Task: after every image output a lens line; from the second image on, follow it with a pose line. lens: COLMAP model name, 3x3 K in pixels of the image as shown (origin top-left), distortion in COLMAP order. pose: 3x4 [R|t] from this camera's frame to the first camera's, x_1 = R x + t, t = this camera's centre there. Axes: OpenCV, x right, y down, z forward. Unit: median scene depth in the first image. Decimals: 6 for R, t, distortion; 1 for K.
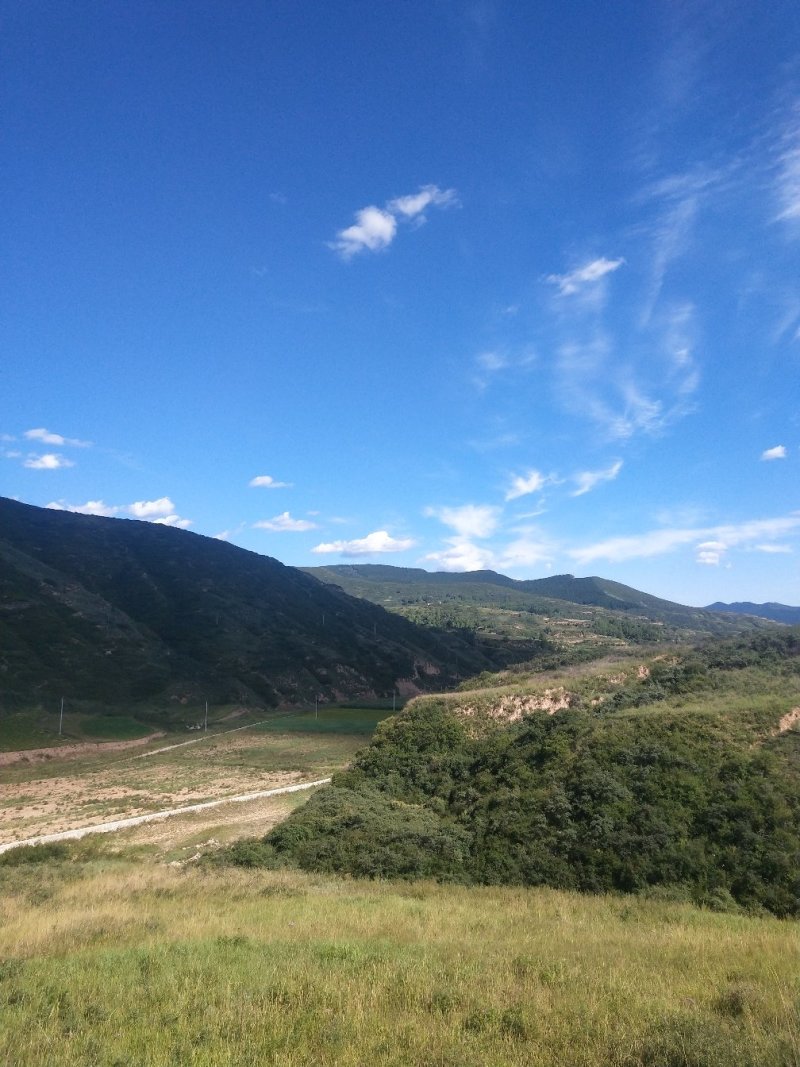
lens RADIAL K [[786.9, 0, 401.8], [0, 786.9, 518.0], [0, 0, 1]] dist [-0.001283, 0.007827]
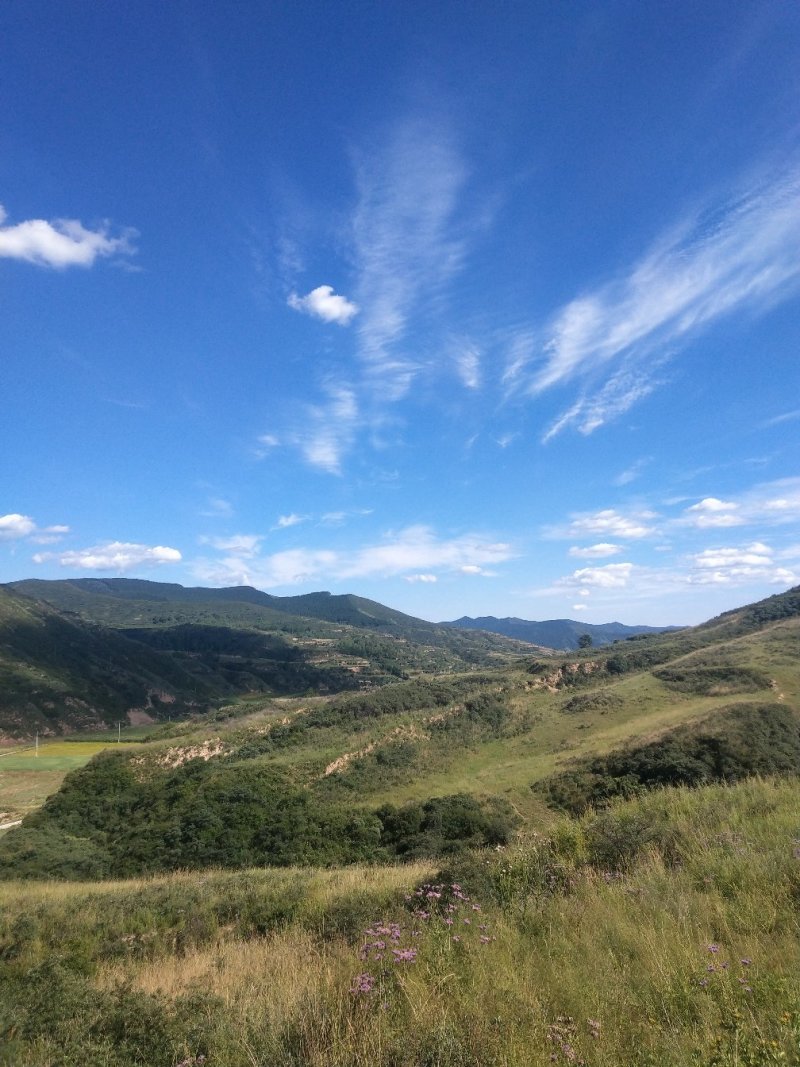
lens RADIAL K [[786.9, 0, 401.8], [0, 786.9, 518.0], [0, 0, 1]] dist [-0.001283, 0.007827]
pose [[0.956872, 0.040957, 0.287609, 0.107151], [-0.036655, 0.999121, -0.020330, -0.143838], [-0.288189, 0.008911, 0.957532, -0.369703]]
